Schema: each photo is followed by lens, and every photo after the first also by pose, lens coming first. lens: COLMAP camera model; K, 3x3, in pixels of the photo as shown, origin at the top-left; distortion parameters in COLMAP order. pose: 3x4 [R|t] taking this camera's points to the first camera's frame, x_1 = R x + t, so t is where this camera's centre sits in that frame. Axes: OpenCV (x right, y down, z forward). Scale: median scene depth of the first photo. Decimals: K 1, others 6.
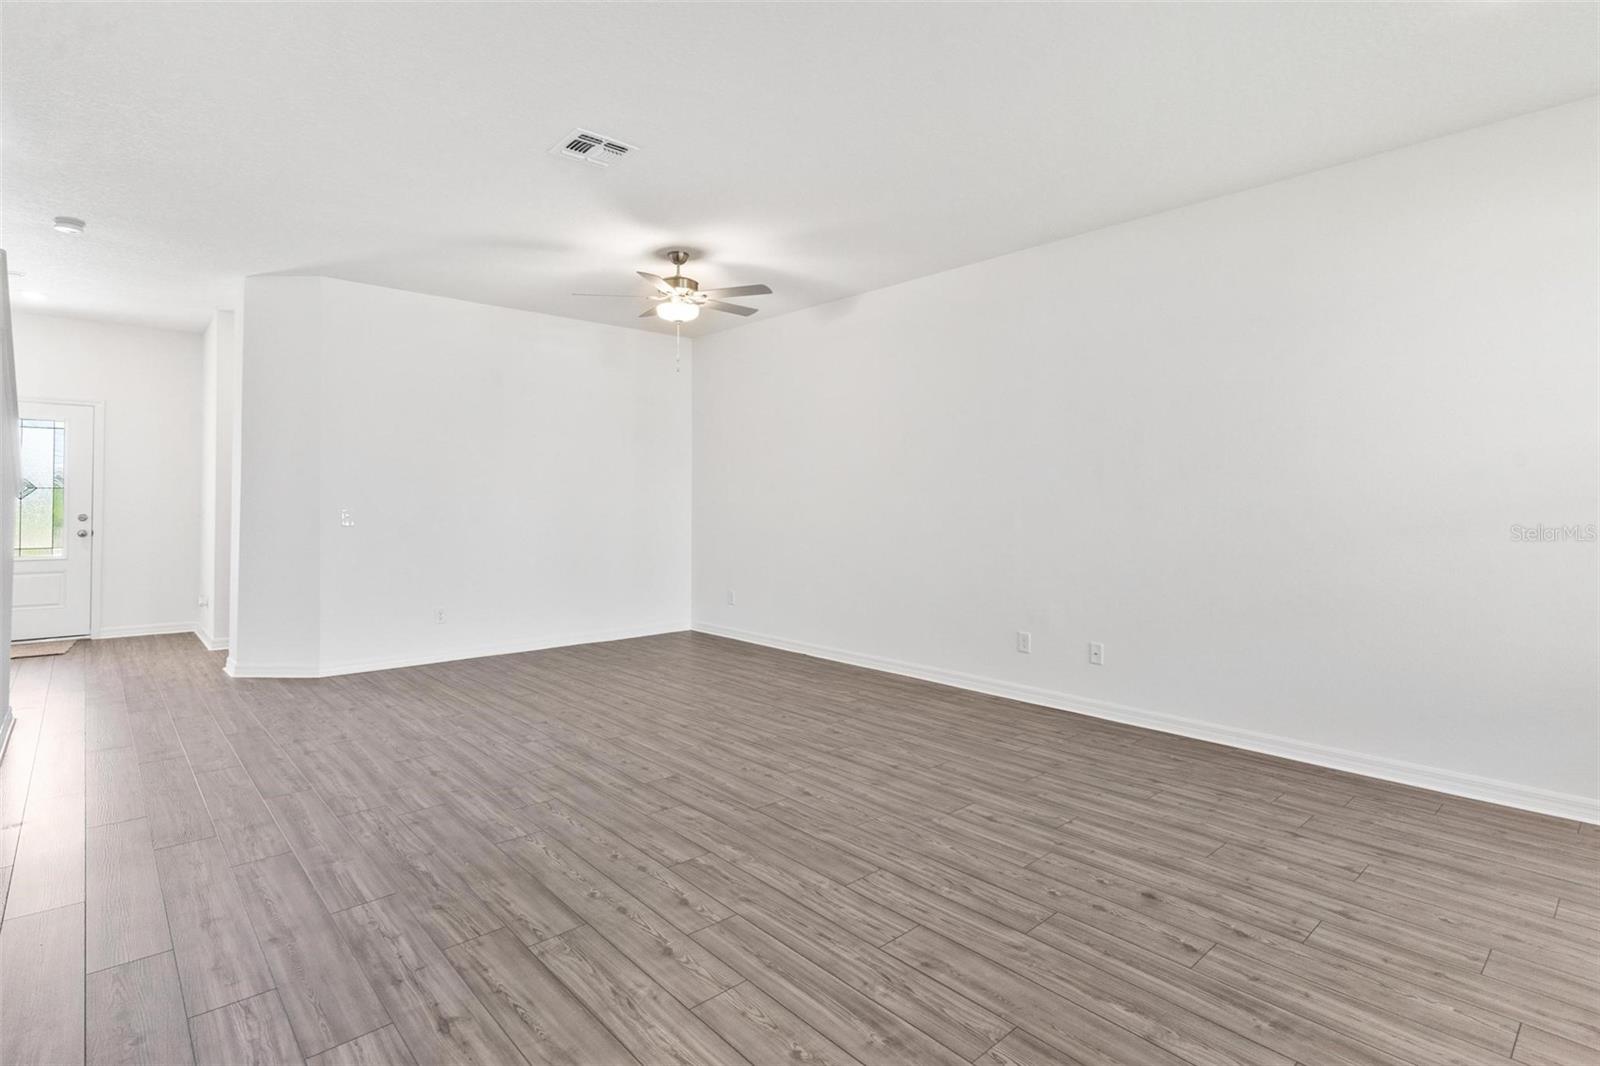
lens RADIAL K [[784.3, 0, 792.8], [0, 784.3, 490.2], [0, 0, 1]] dist [0.003310, 0.000666]
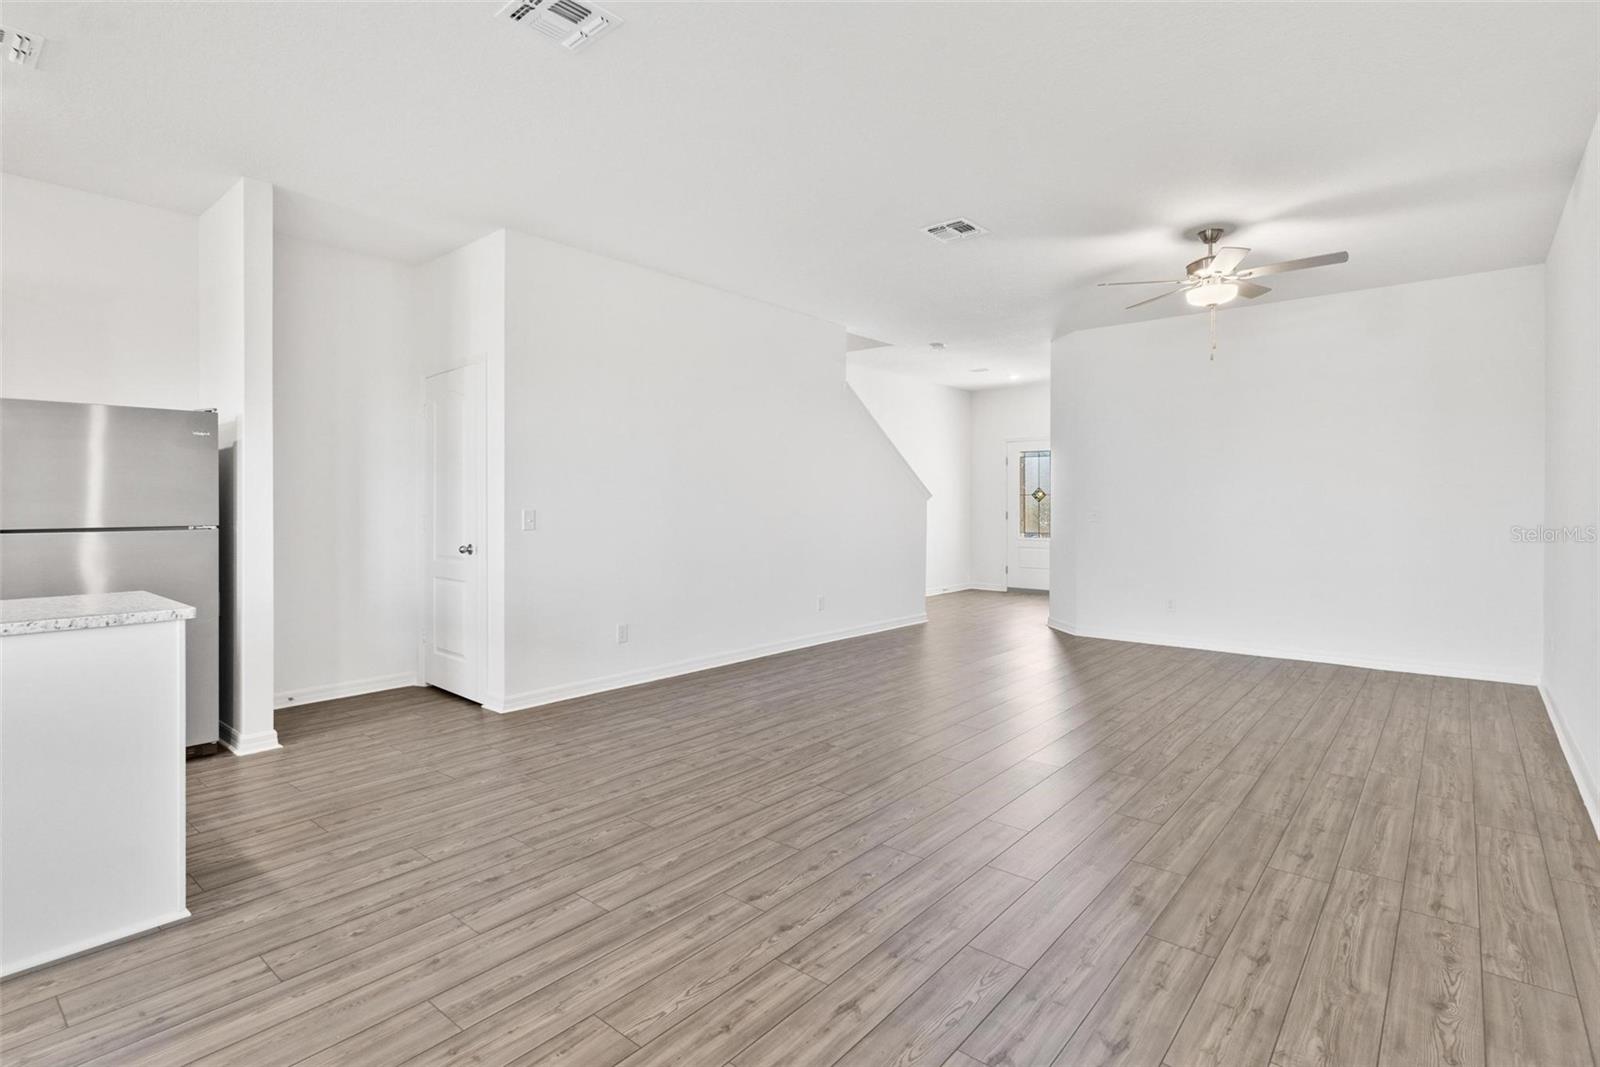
lens RADIAL K [[788.1, 0, 796.3], [0, 788.1, 476.1], [0, 0, 1]] dist [0.001633, -0.000324]
pose [[0.135644, -0.037605, -0.990044, 0.872103], [0.014538, 0.999247, -0.035963, 0.015631], [0.990651, -0.009515, 0.136089, 0.486315]]
